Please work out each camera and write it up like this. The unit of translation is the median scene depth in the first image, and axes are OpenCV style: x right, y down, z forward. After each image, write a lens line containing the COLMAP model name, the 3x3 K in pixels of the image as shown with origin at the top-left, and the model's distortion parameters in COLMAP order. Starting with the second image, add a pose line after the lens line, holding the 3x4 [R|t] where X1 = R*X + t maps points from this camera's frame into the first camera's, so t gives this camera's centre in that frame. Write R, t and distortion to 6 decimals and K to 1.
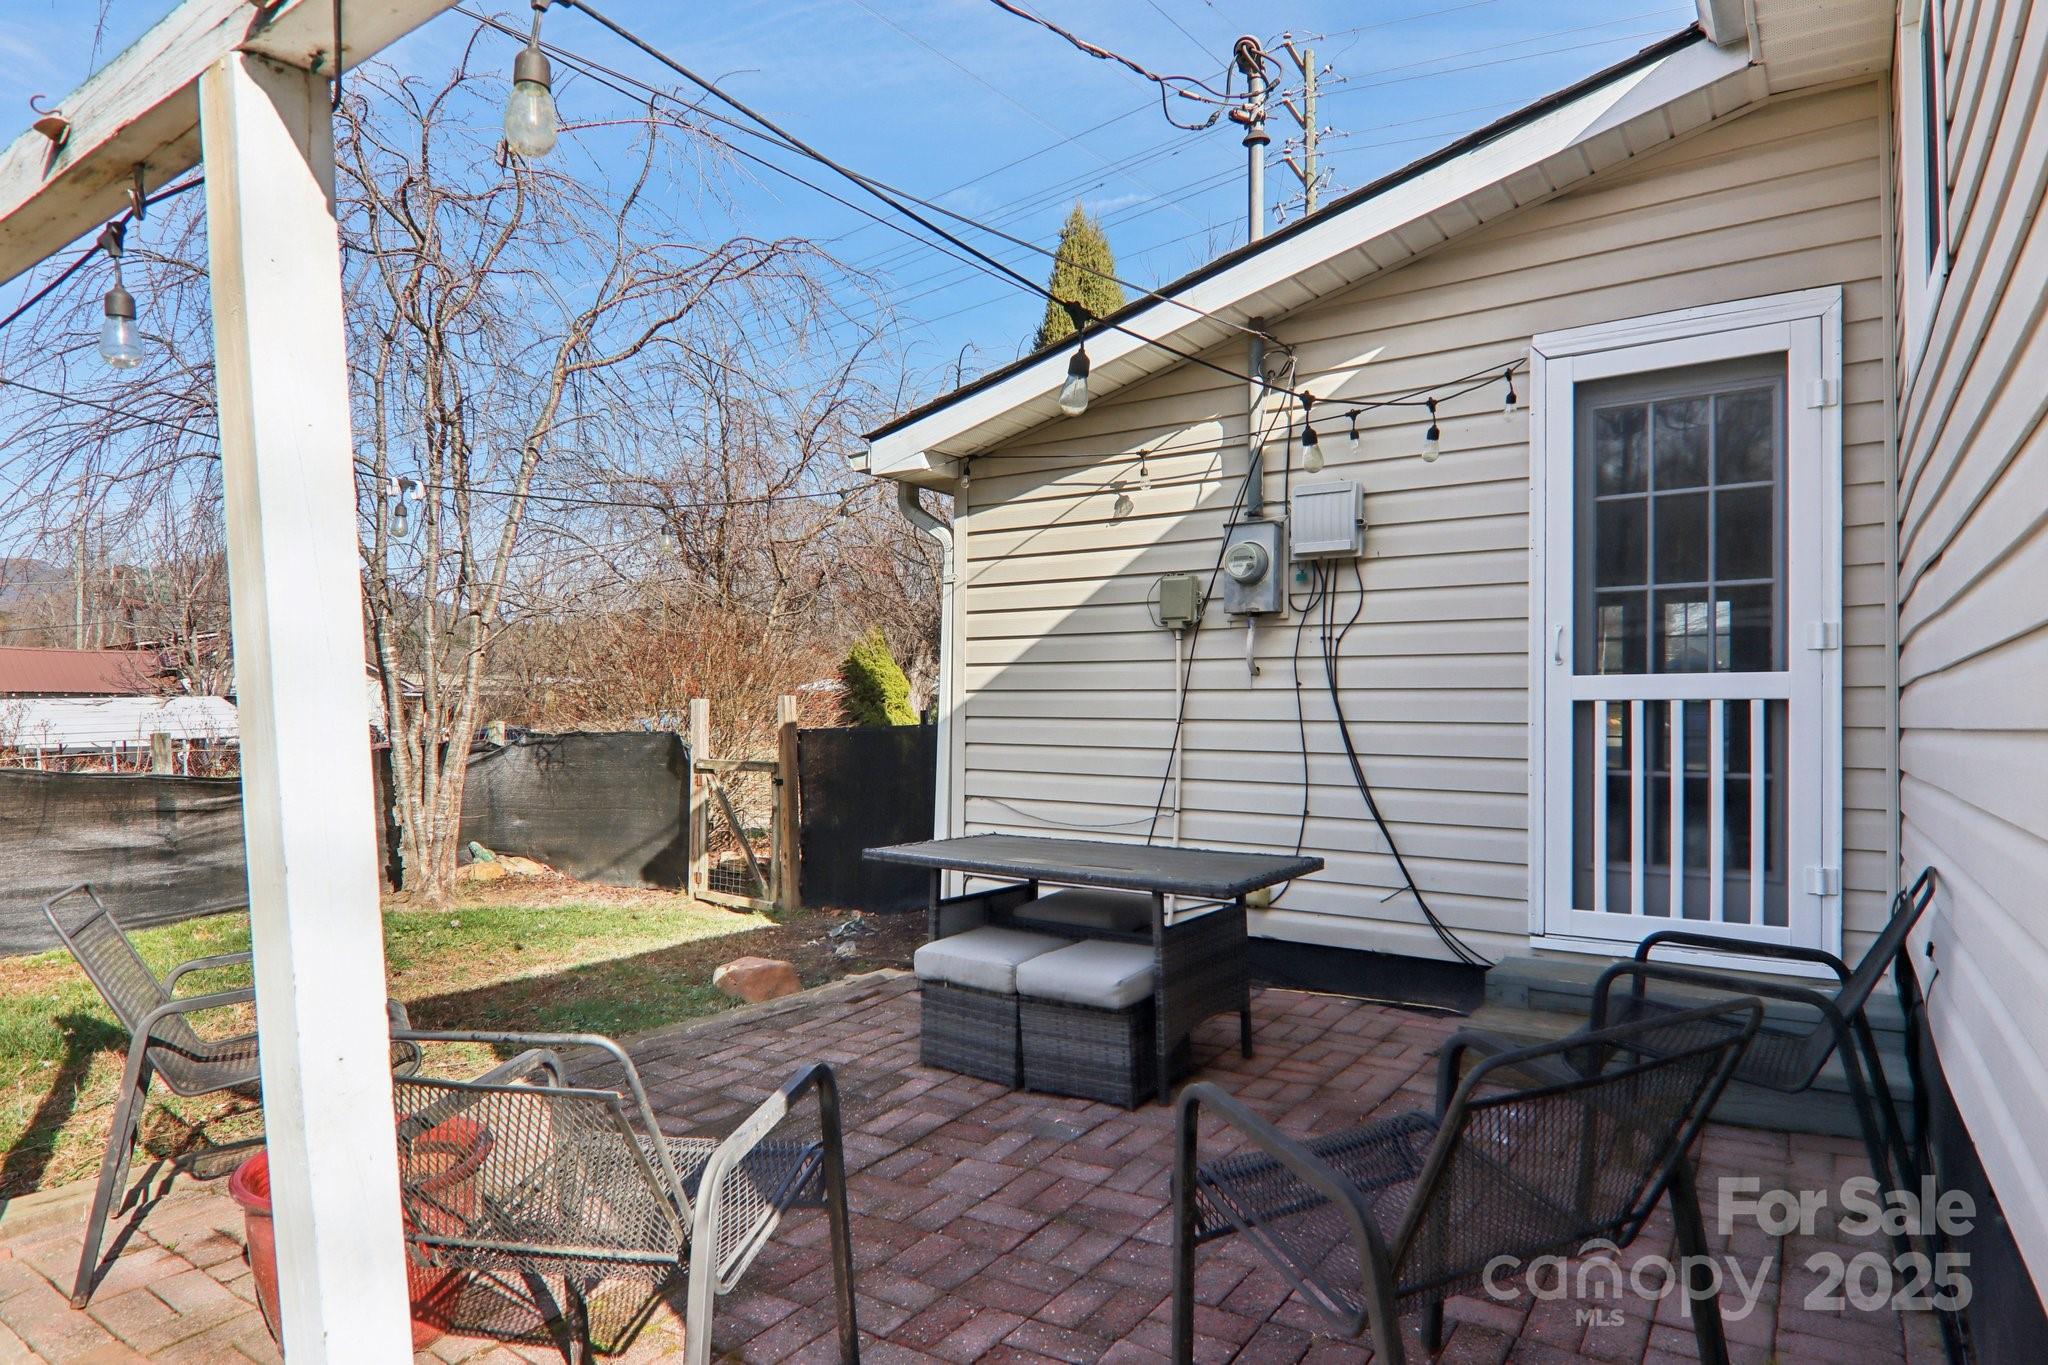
lens RADIAL K [[1191.7, 0, 1017.3], [0, 1191.7, 681.0], [0, 0, 1]] dist [0.021731, -0.020900]
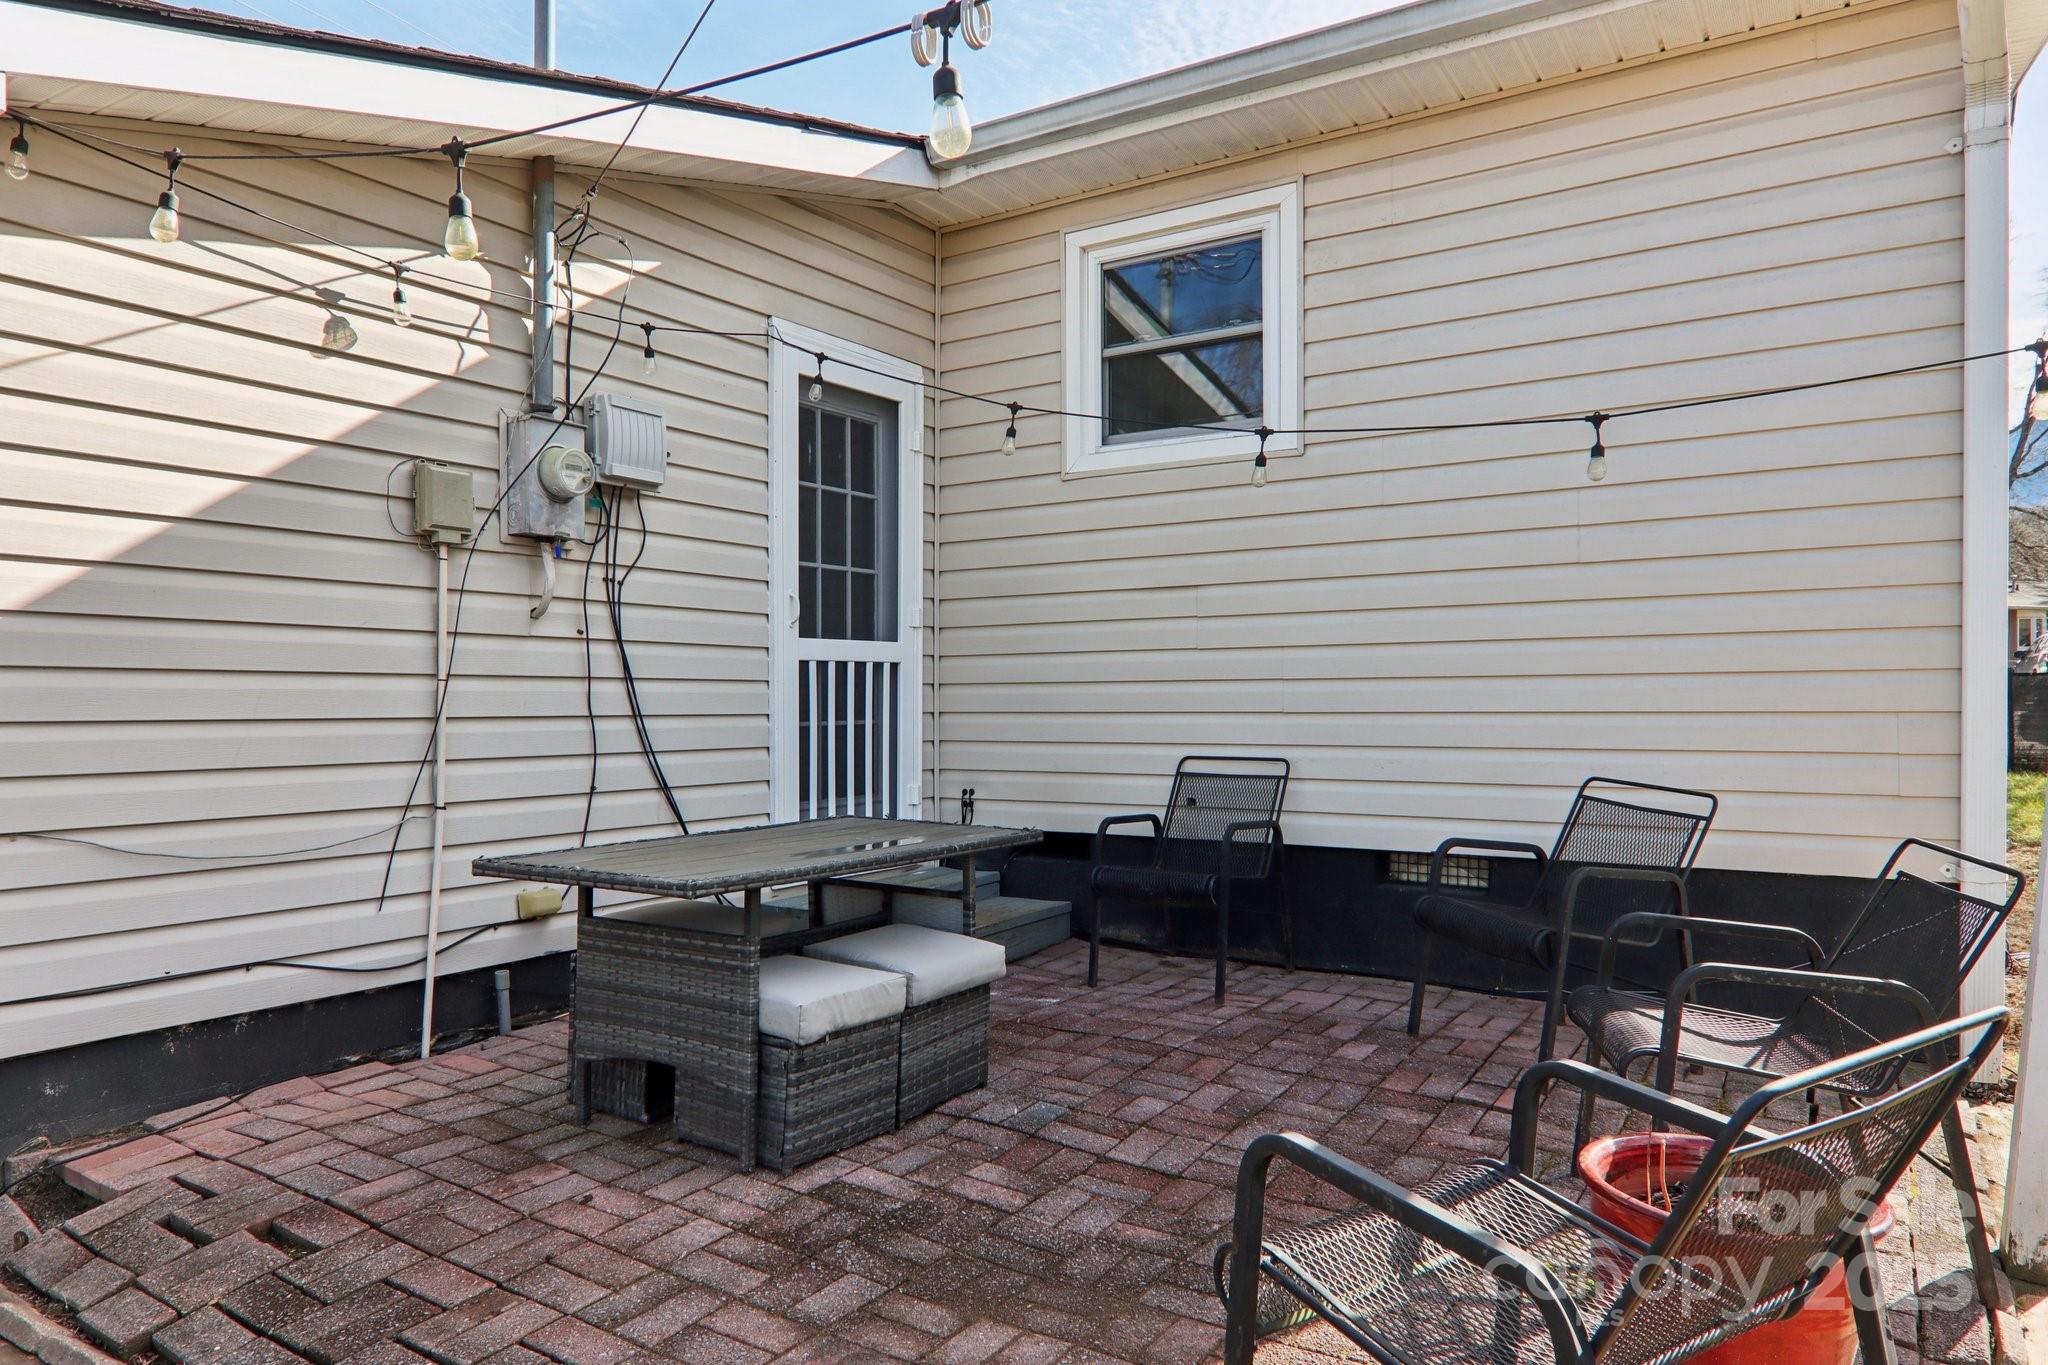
lens RADIAL K [[1357.9, 0, 1024.0], [0, 1357.9, 682.5], [0, 0, 1]] dist [0.004333, 0.000826]
pose [[-0.050083, 0.002008, 0.998743, -0.720886], [-0.028852, 0.999578, -0.003456, 0.031769], [-0.998328, -0.028989, -0.050004, 0.758604]]
